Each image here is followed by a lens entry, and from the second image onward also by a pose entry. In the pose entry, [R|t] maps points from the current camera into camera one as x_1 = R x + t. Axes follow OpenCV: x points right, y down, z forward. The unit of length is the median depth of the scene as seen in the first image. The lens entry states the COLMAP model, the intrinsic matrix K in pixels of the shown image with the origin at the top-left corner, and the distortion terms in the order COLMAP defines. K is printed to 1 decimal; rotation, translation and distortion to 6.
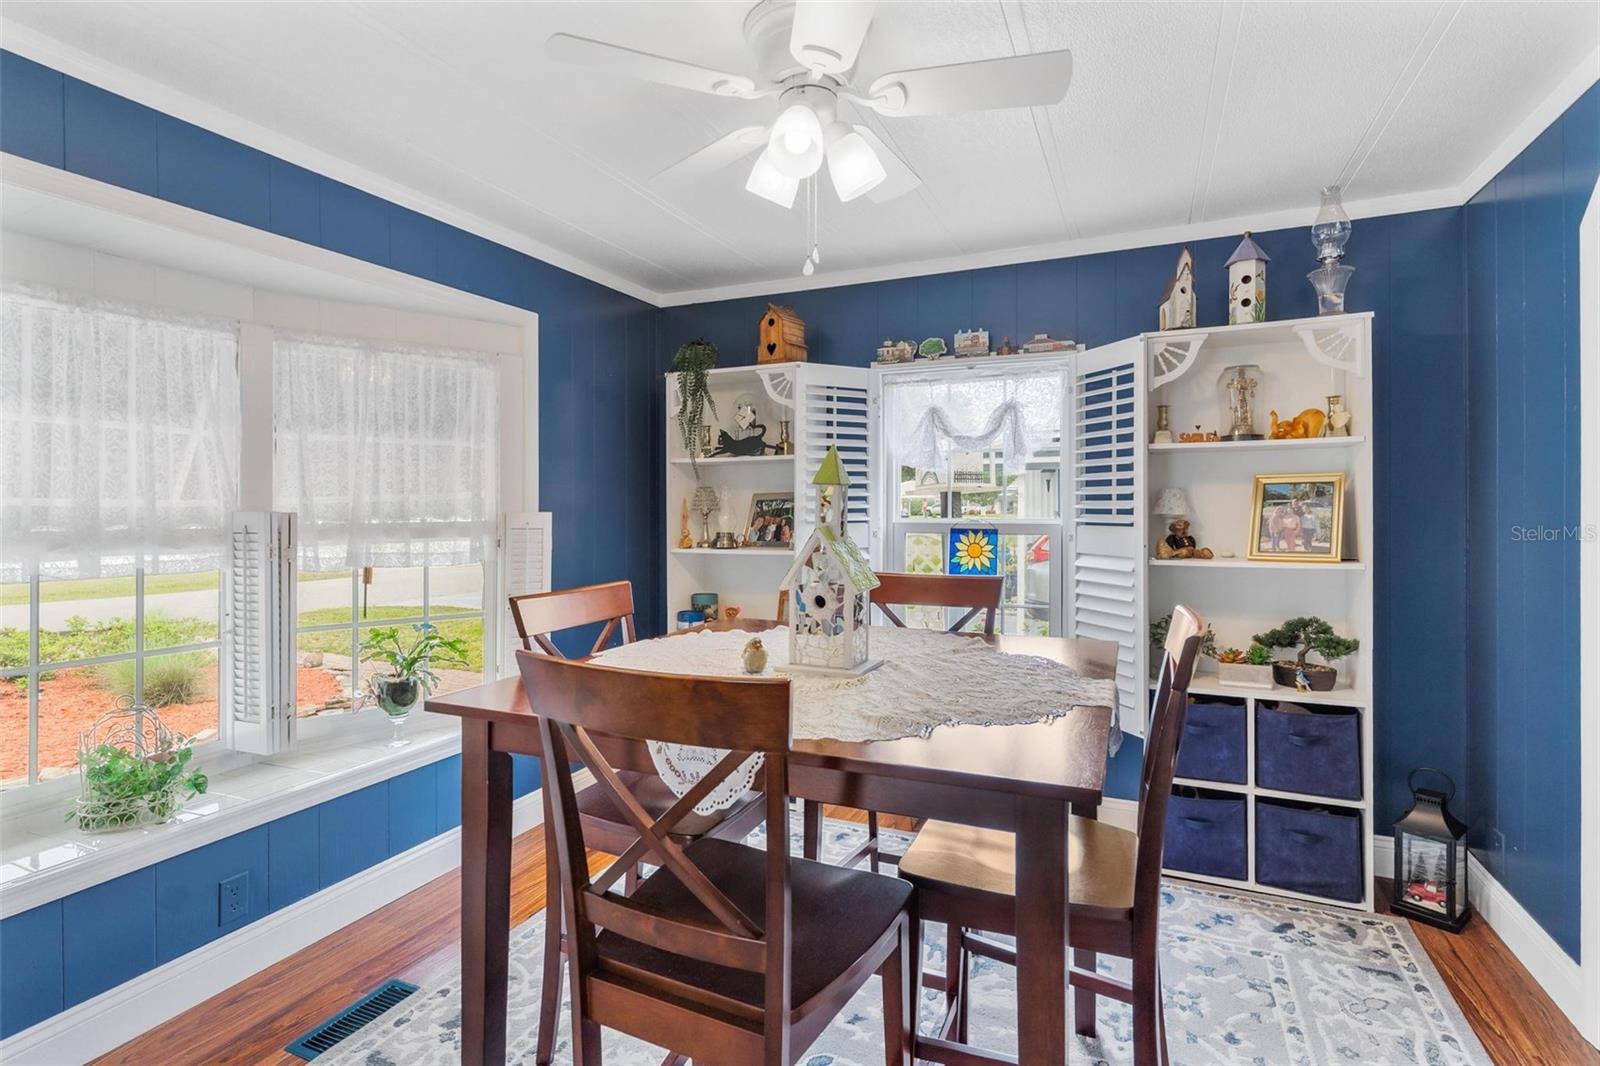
lens RADIAL K [[785.4, 0, 793.6], [0, 785.4, 502.4], [0, 0, 1]] dist [0.003316, -0.000153]
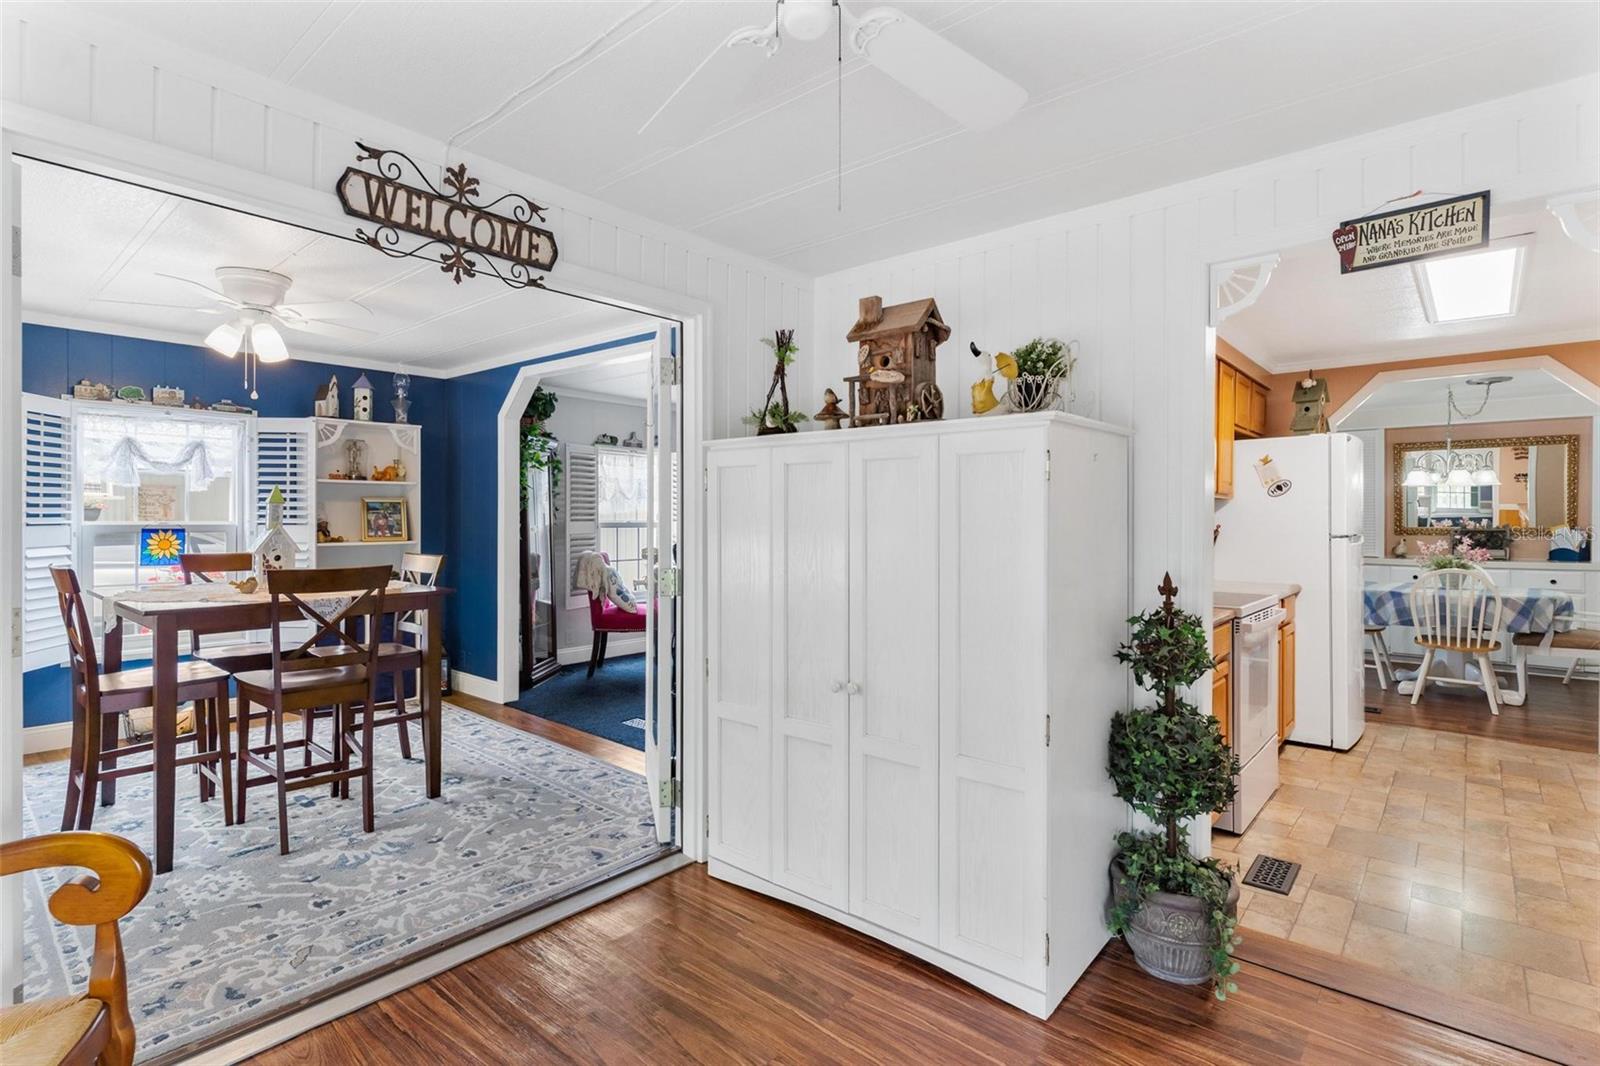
lens RADIAL K [[785.4, 0, 799.9], [0, 785.4, 525.3], [0, 0, 1]] dist [0.003316, -0.000153]
pose [[0.272425, -0.005247, 0.962163, -0.978305], [-0.007372, 0.999944, 0.007541, 0.010606], [-0.962149, -0.009148, 0.272371, -0.559000]]
